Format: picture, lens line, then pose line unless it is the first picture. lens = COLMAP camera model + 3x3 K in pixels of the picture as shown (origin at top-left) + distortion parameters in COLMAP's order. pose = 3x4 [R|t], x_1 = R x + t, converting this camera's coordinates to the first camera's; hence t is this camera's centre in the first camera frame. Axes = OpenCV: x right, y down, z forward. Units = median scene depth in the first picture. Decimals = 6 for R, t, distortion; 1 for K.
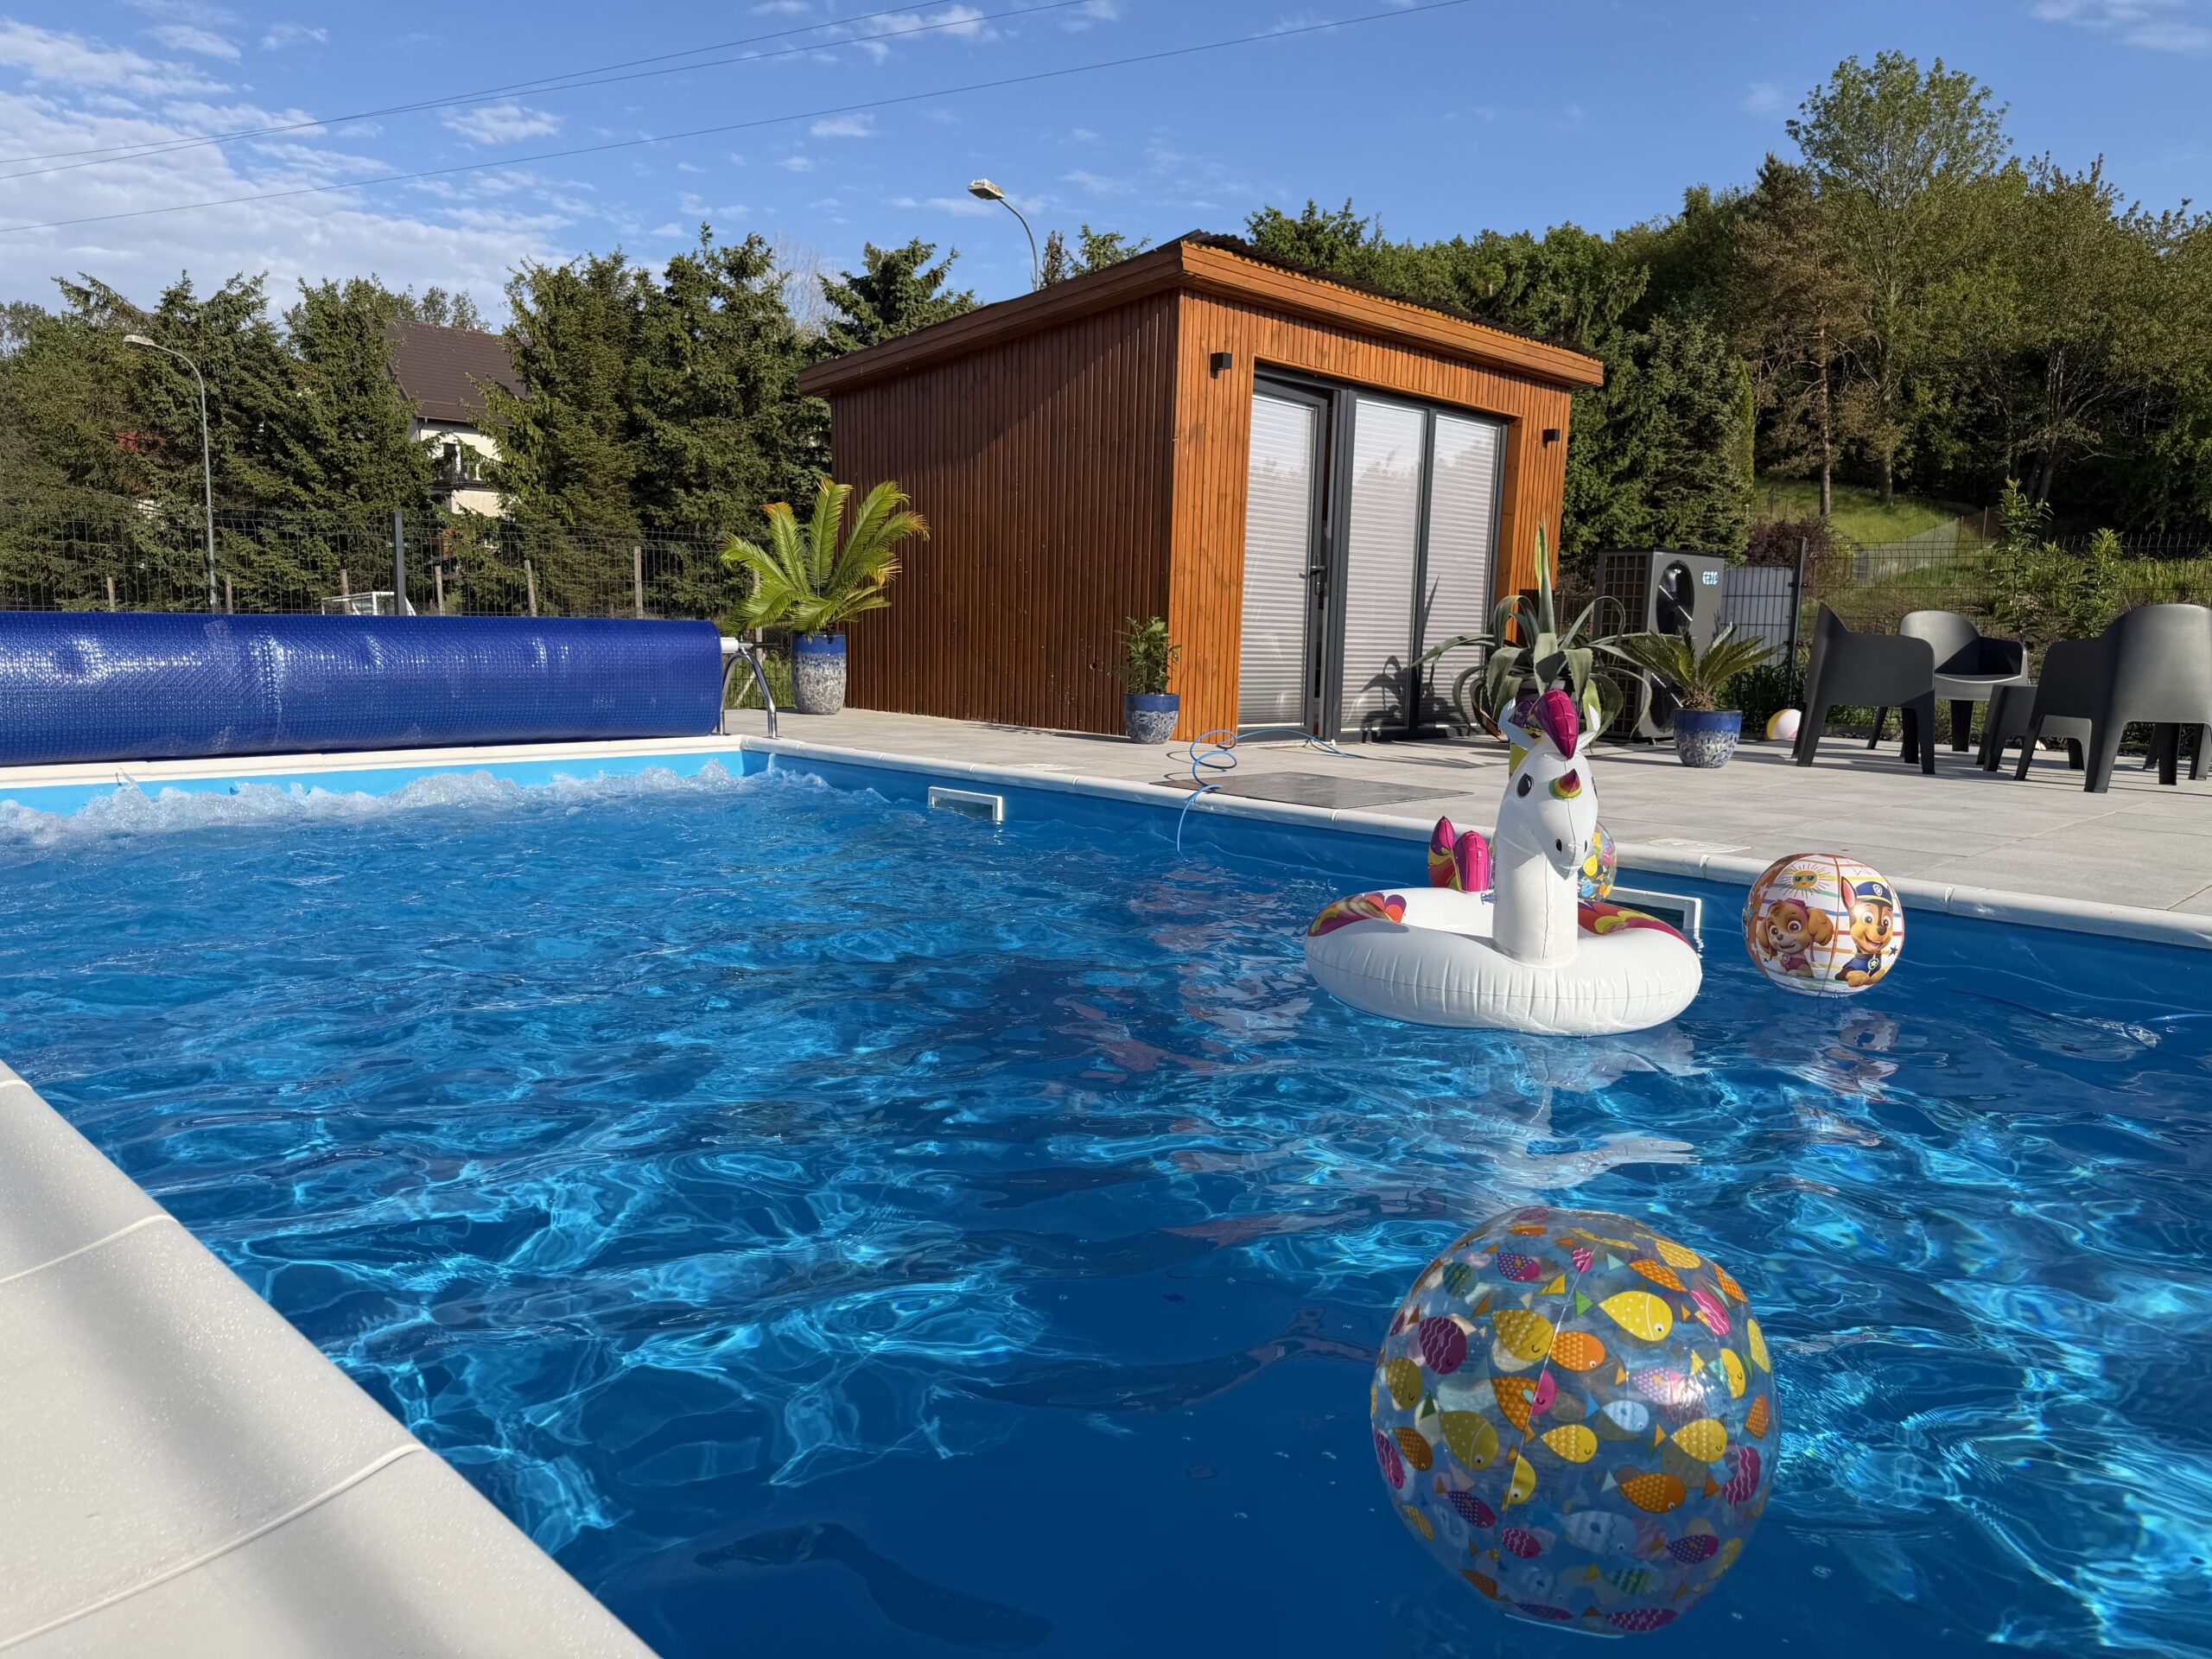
lens RADIAL K [[1559.4, 0, 1096.3], [0, 1559.4, 831.5], [0, 0, 1]] dist [0.026120, -0.038232]
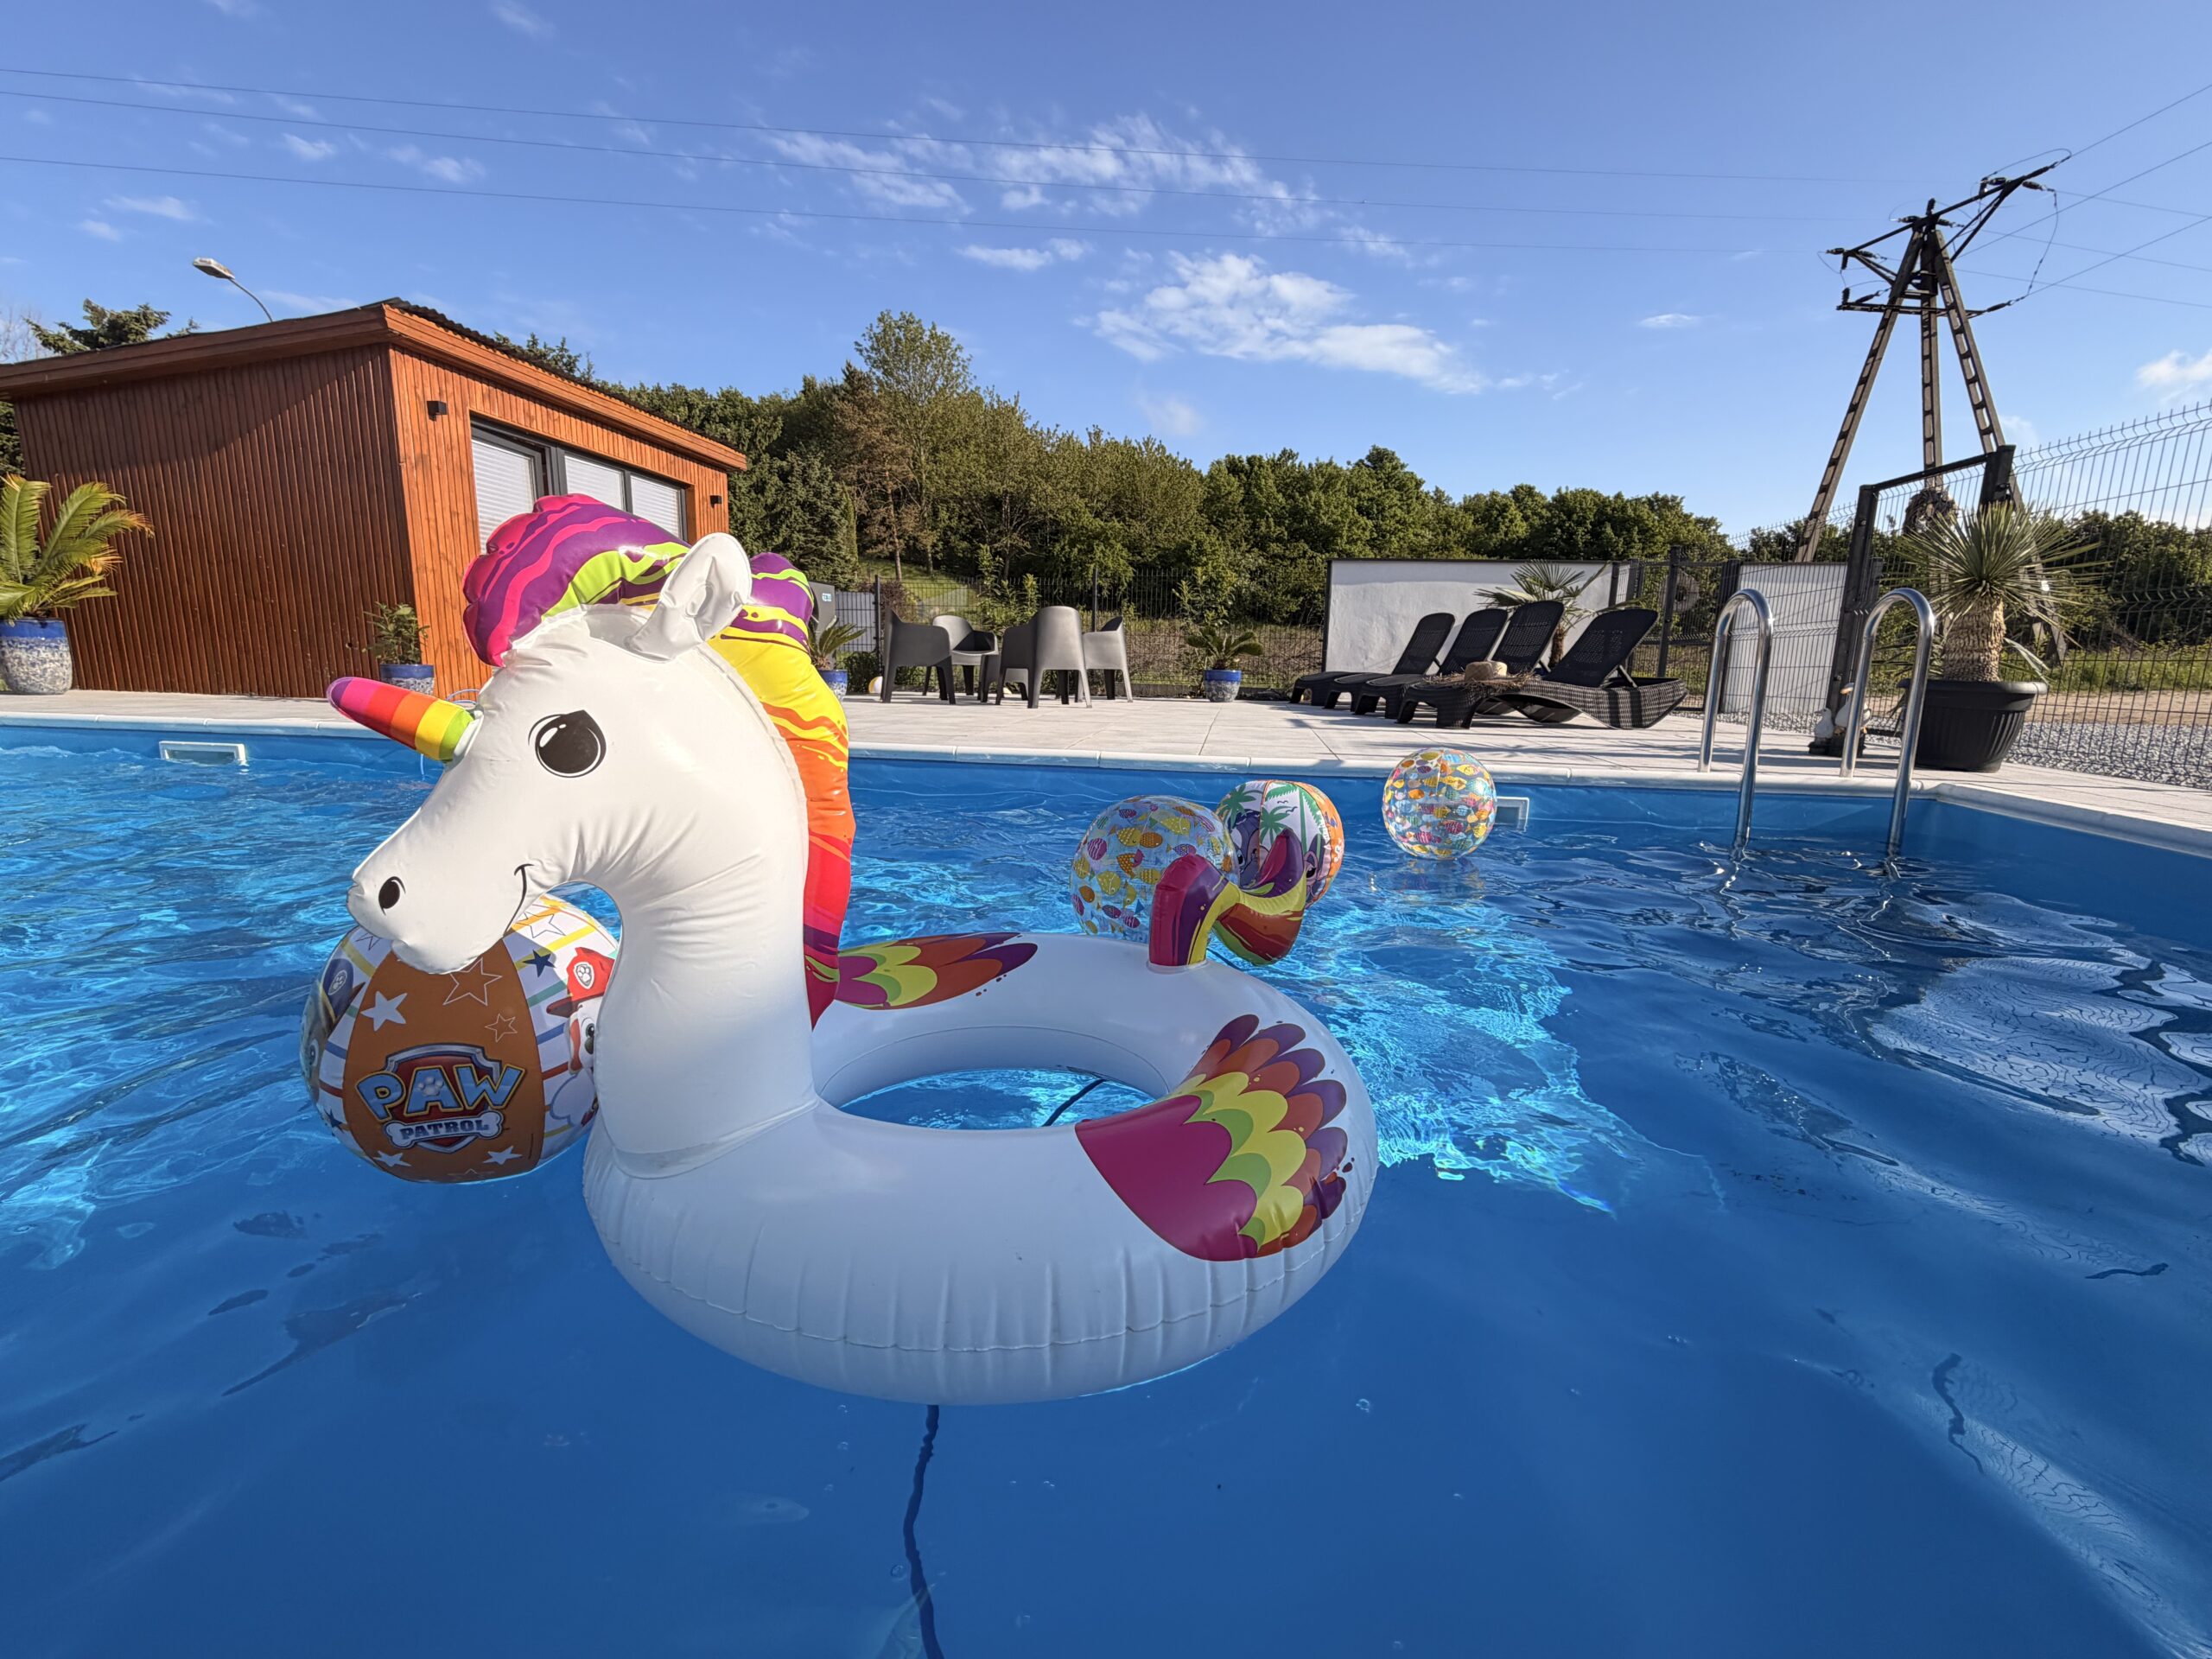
lens RADIAL K [[945.8, 0, 1105.9], [0, 945.8, 826.5], [0, 0, 1]] dist [-0.002564, -0.000286]
pose [[0.804731, -0.111923, 0.582993, 0.007044], [0.079189, 0.993528, 0.081431, 0.005651], [-0.588334, -0.019363, 0.808386, 0.006911]]
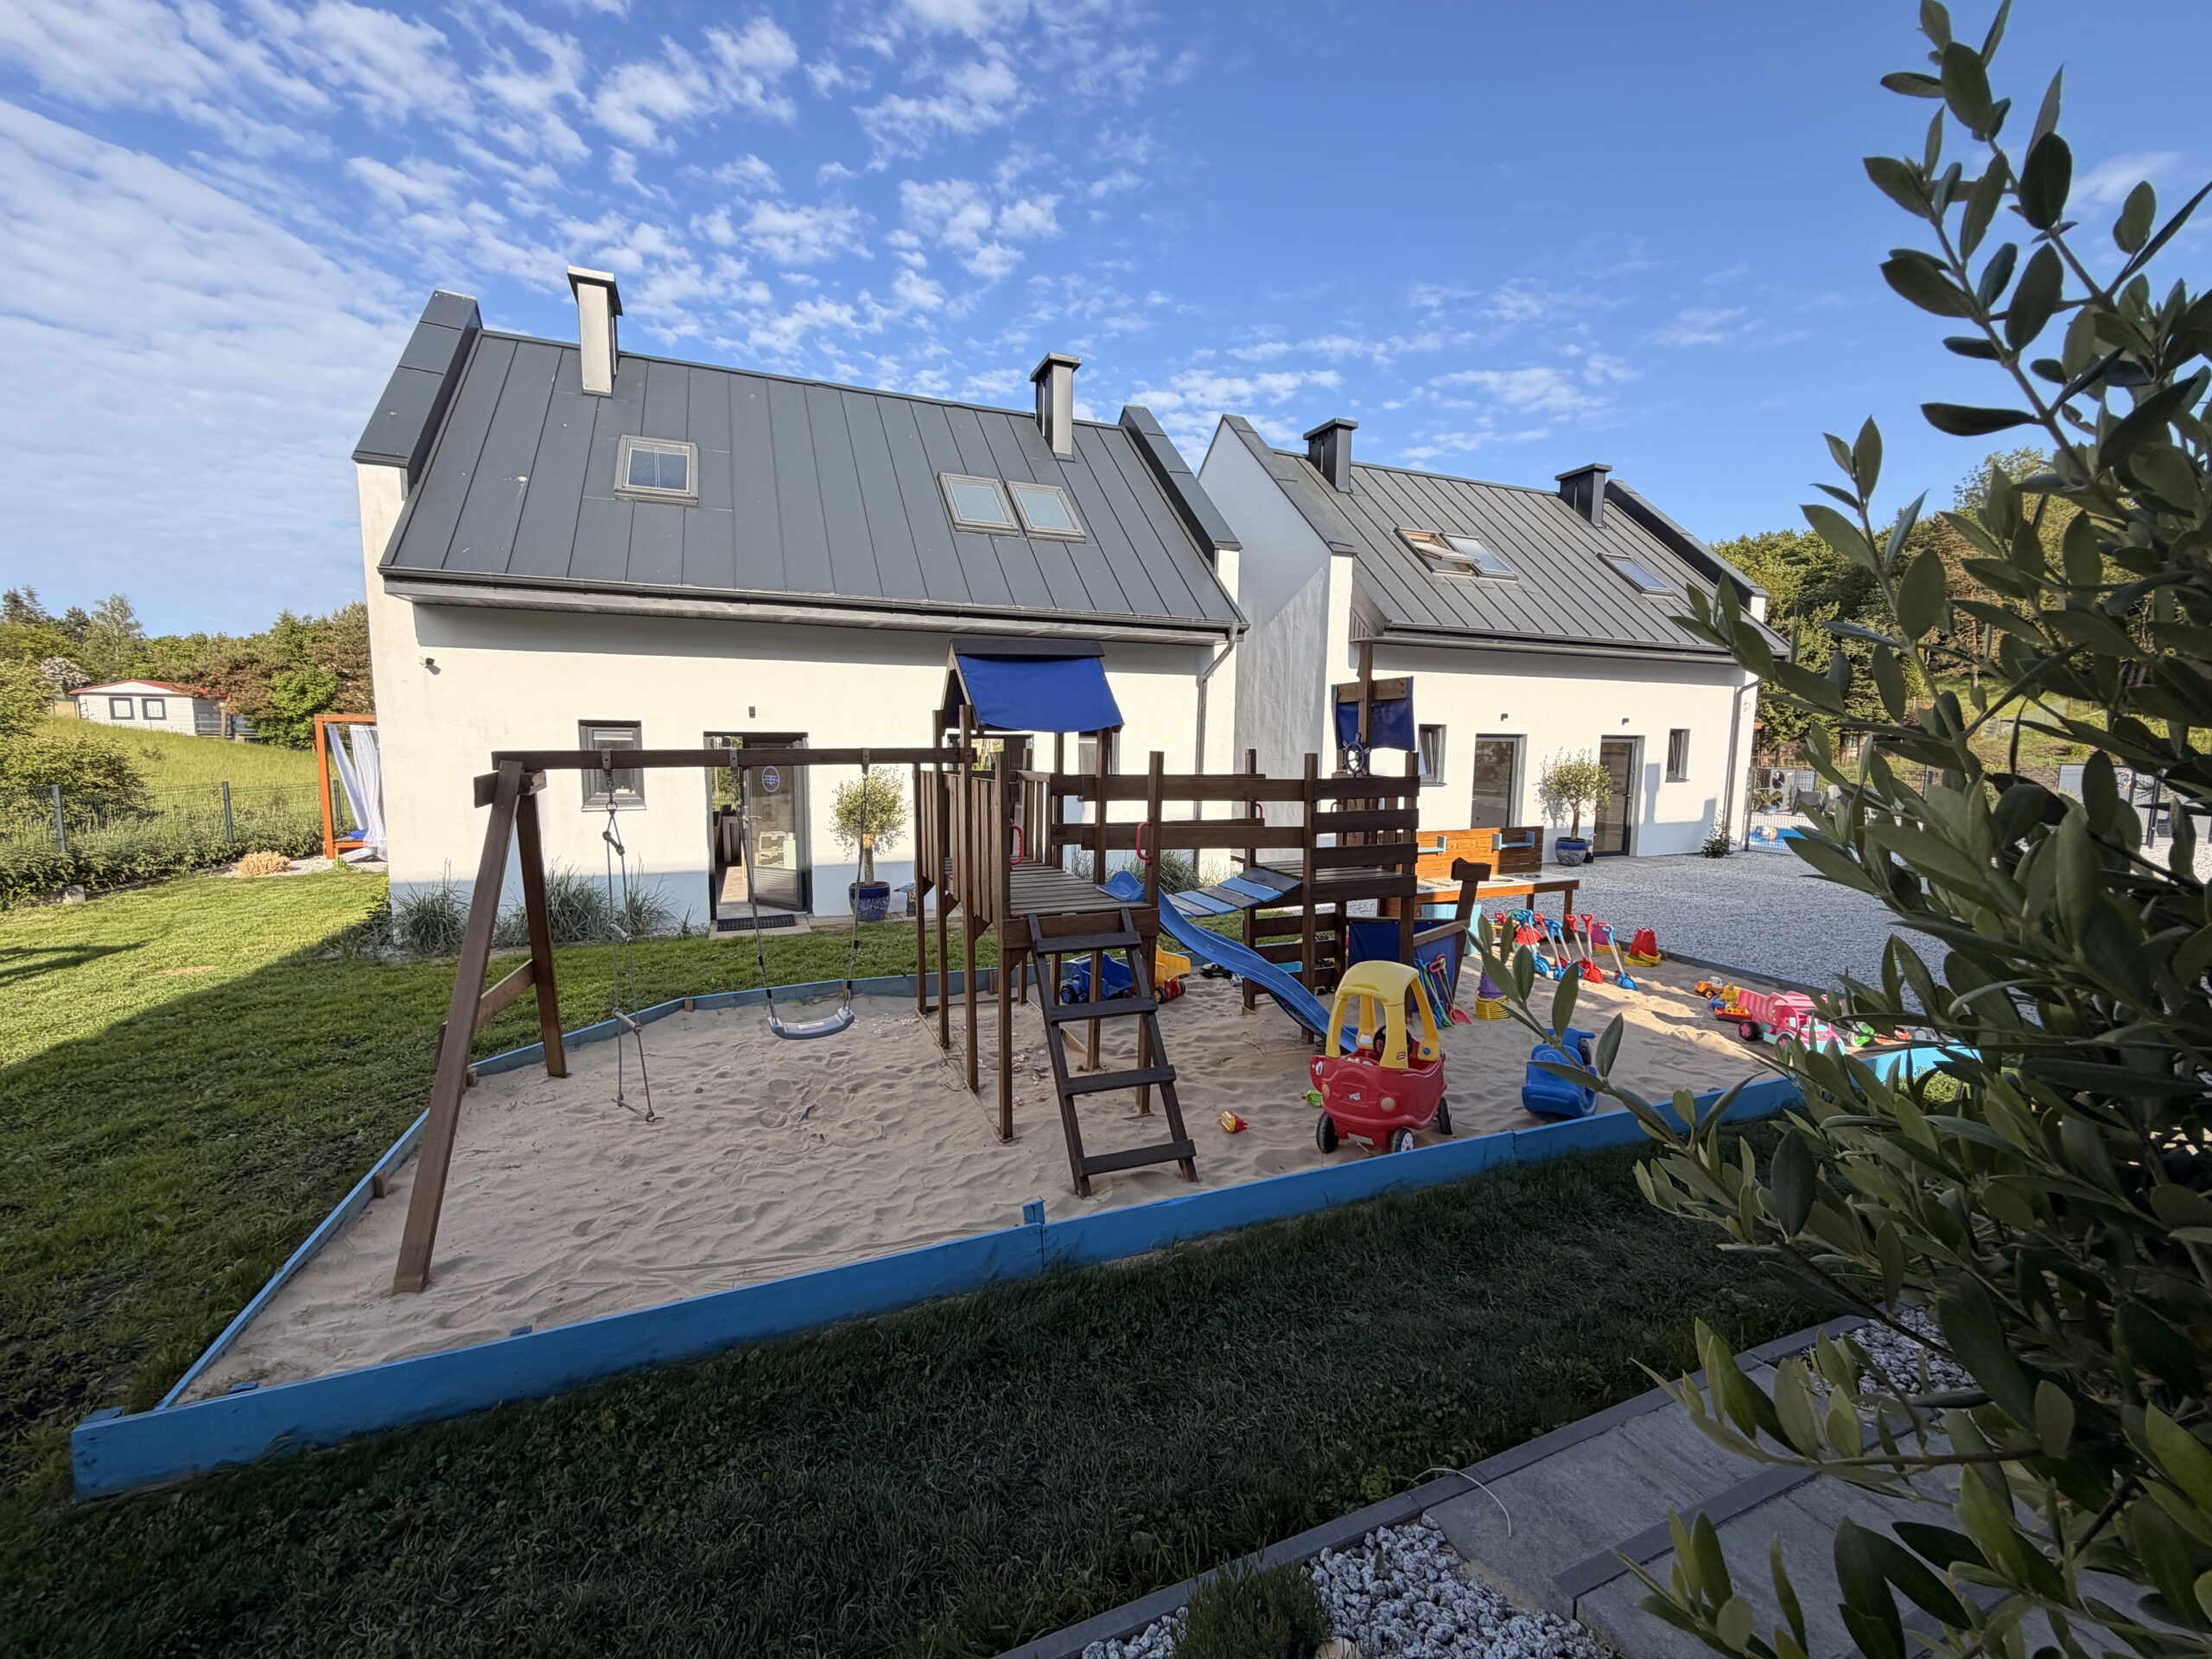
lens RADIAL K [[876.4, 0, 1104.6], [0, 876.4, 828.2], [0, 0, 1]] dist [-0.002678, 0.000178]
pose [[0.918854, 0.026752, -0.393690, -0.114255], [-0.041308, 0.998739, -0.028544, 0.038984], [0.392430, 0.042491, 0.918800, -0.573486]]
